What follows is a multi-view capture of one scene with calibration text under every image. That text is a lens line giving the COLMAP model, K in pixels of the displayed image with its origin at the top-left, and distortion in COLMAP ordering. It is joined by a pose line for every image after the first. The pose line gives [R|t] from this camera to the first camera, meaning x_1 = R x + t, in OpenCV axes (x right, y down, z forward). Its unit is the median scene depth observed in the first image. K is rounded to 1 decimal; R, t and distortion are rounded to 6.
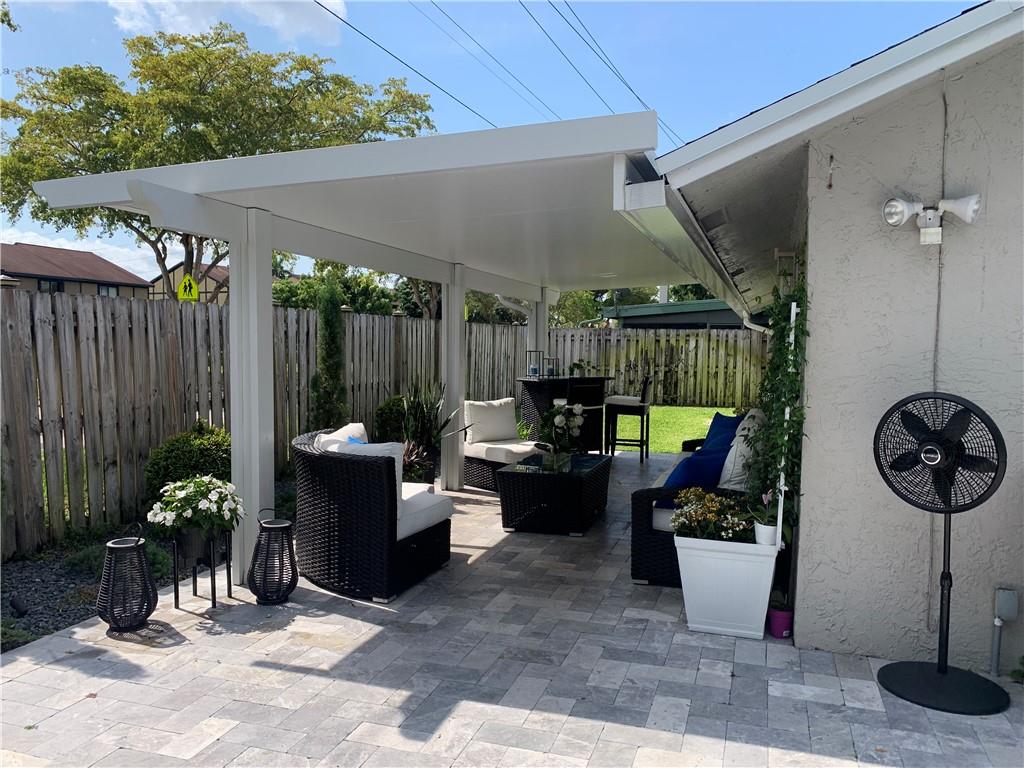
lens RADIAL K [[787.7, 0, 499.4], [0, 787.7, 386.2], [0, 0, 1]] dist [0.055174, -0.094297]
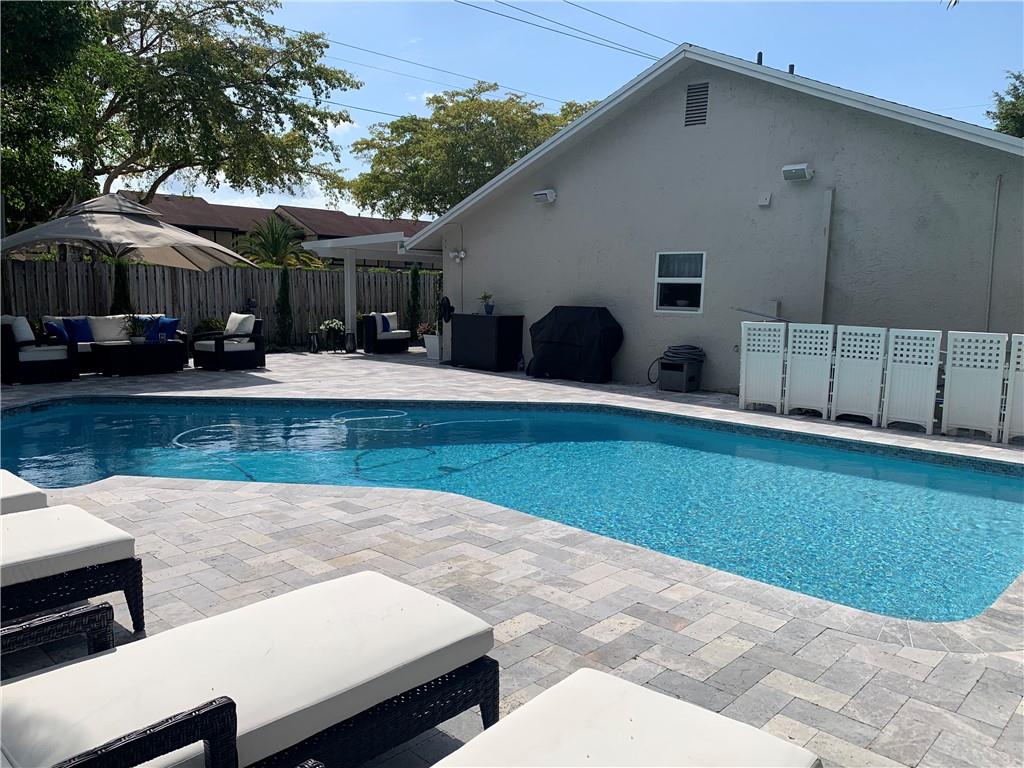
lens RADIAL K [[787.7, 0, 499.4], [0, 787.7, 386.2], [0, 0, 1]] dist [0.055174, -0.094297]
pose [[0.900509, 0.060714, -0.430578, 2.552624], [-0.035509, 0.997165, 0.066343, 0.192743], [0.433385, -0.044454, 0.900112, -2.689964]]
